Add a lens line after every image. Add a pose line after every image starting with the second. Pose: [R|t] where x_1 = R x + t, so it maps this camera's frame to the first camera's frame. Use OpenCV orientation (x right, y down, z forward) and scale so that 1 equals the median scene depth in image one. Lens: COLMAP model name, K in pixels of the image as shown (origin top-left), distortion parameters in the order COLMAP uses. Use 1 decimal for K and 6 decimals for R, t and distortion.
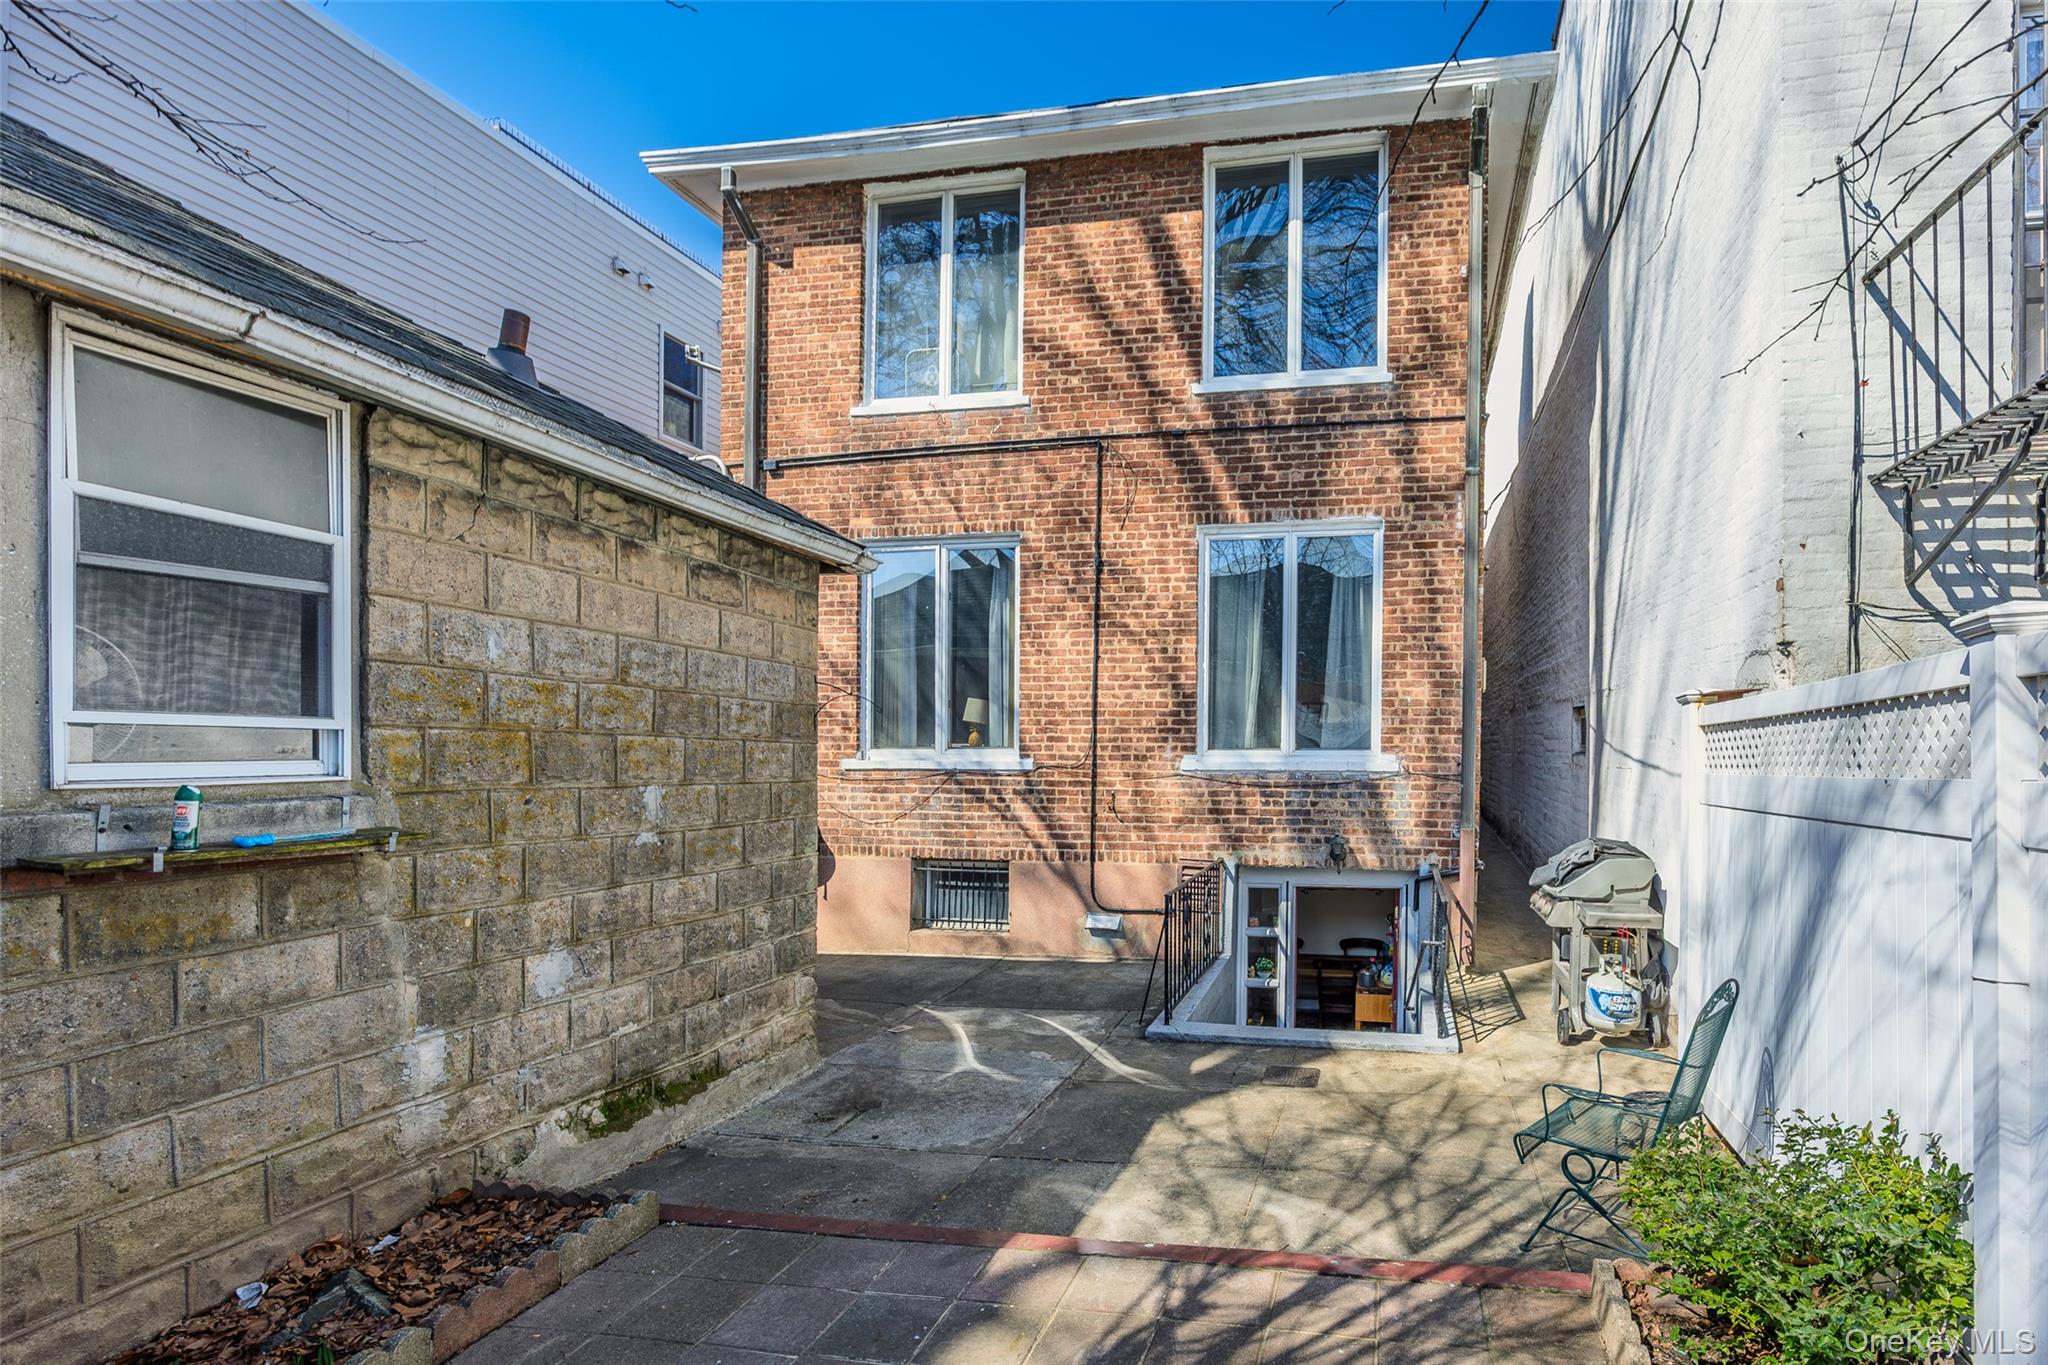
lens RADIAL K [[911.7, 0, 1024.4], [0, 911.7, 743.8], [0, 0, 1]] dist [0.000364, 0.000032]
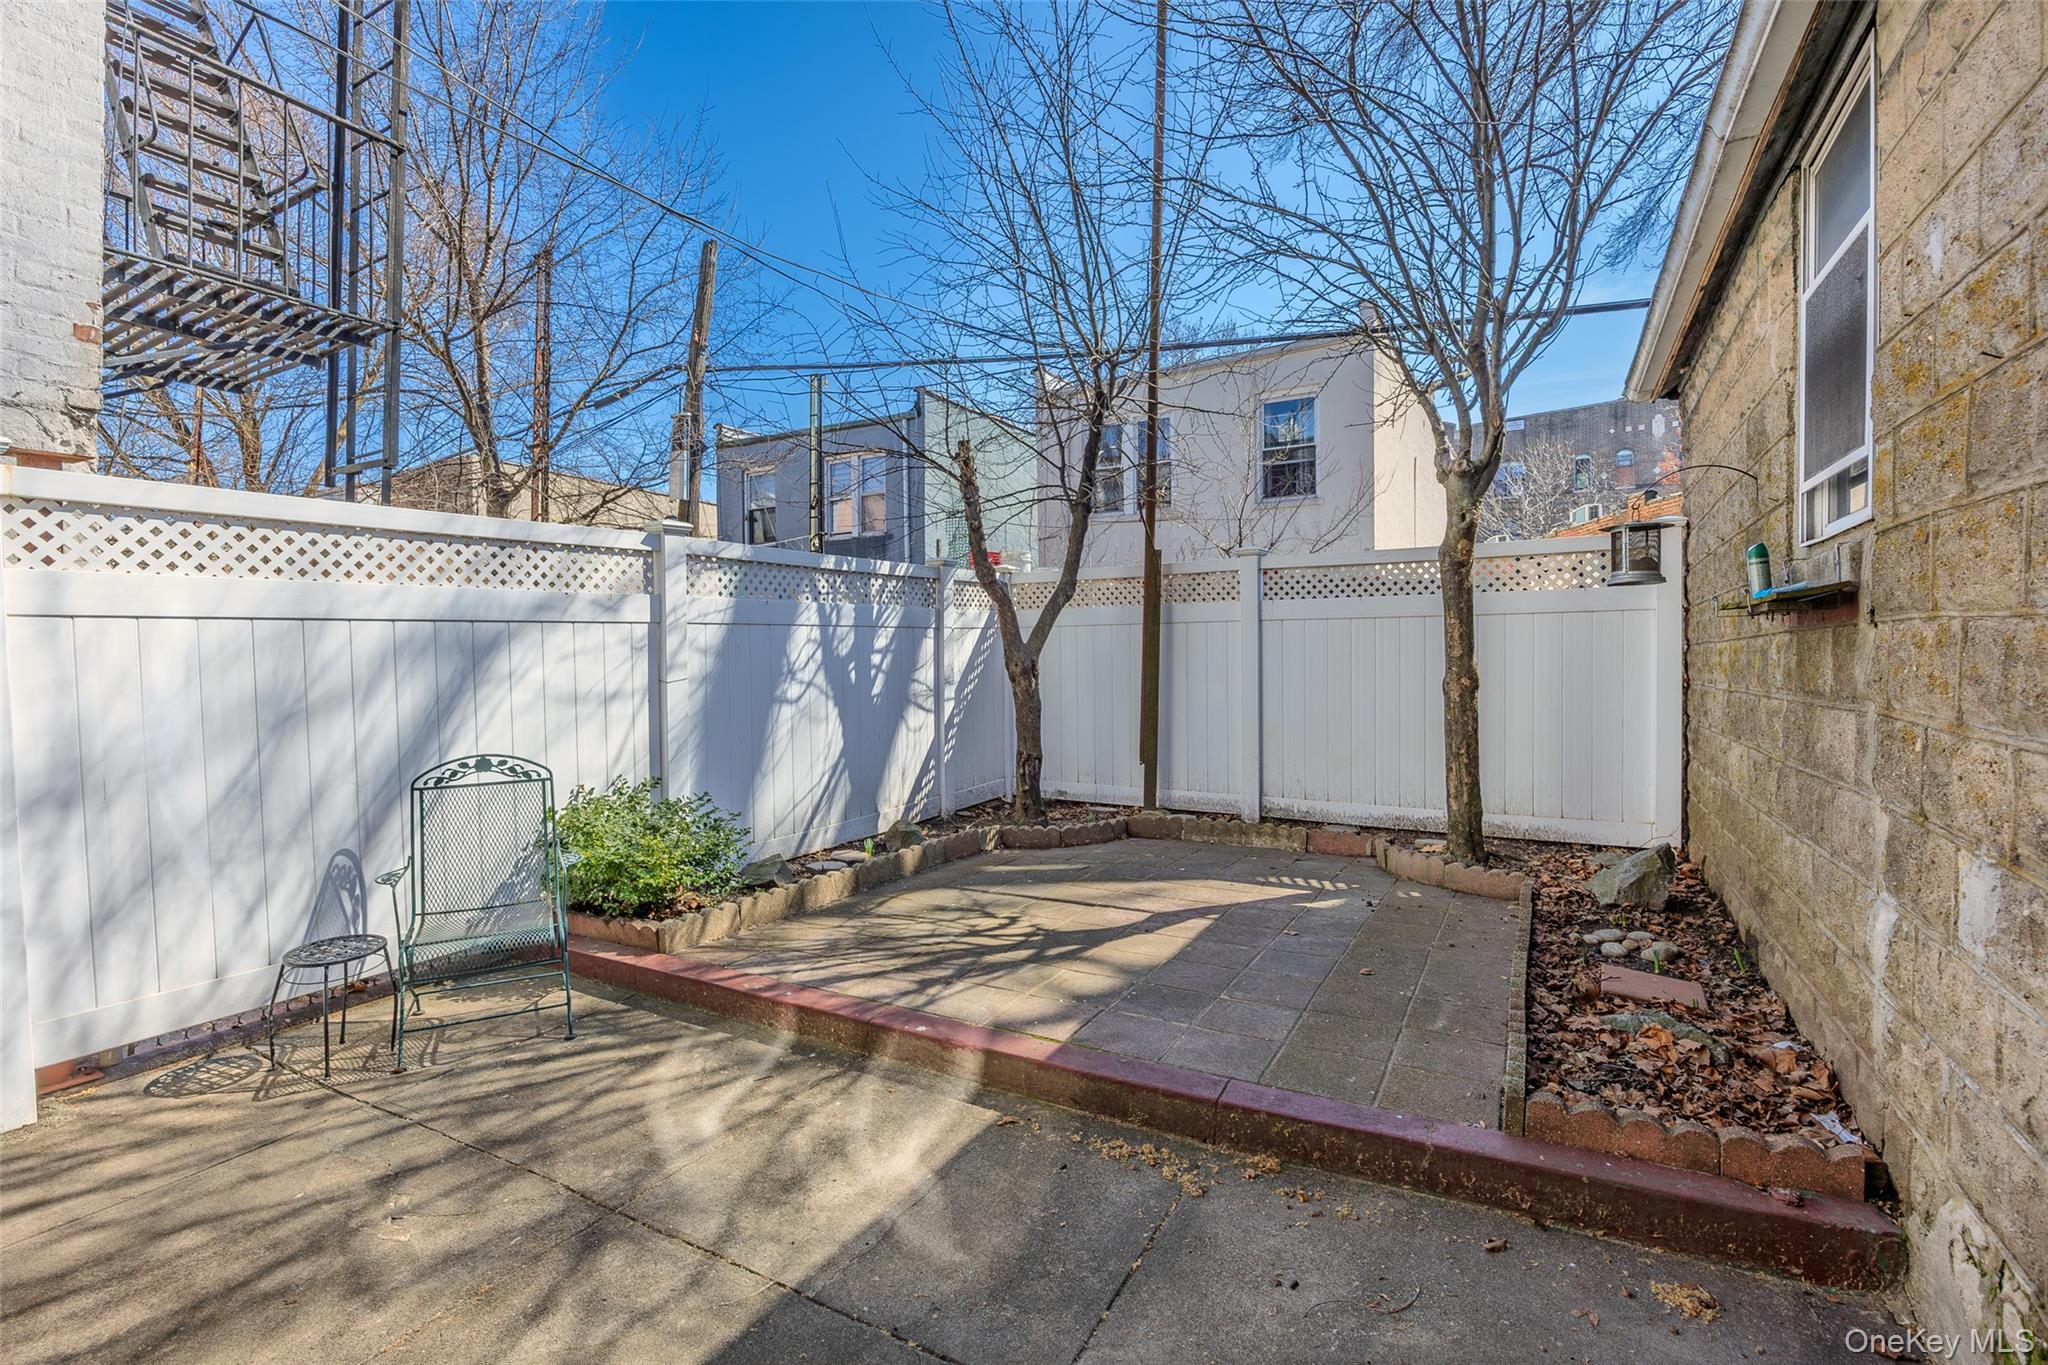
lens RADIAL K [[927.8, 0, 1024.0], [0, 927.8, 682.5], [0, 0, 1]] dist [-0.023584, 0.000074]
pose [[-0.990243, 0.029768, 0.136134, -0.118438], [0.030651, 0.999521, 0.004388, 0.139340], [-0.135939, 0.008518, -0.990681, 1.816195]]
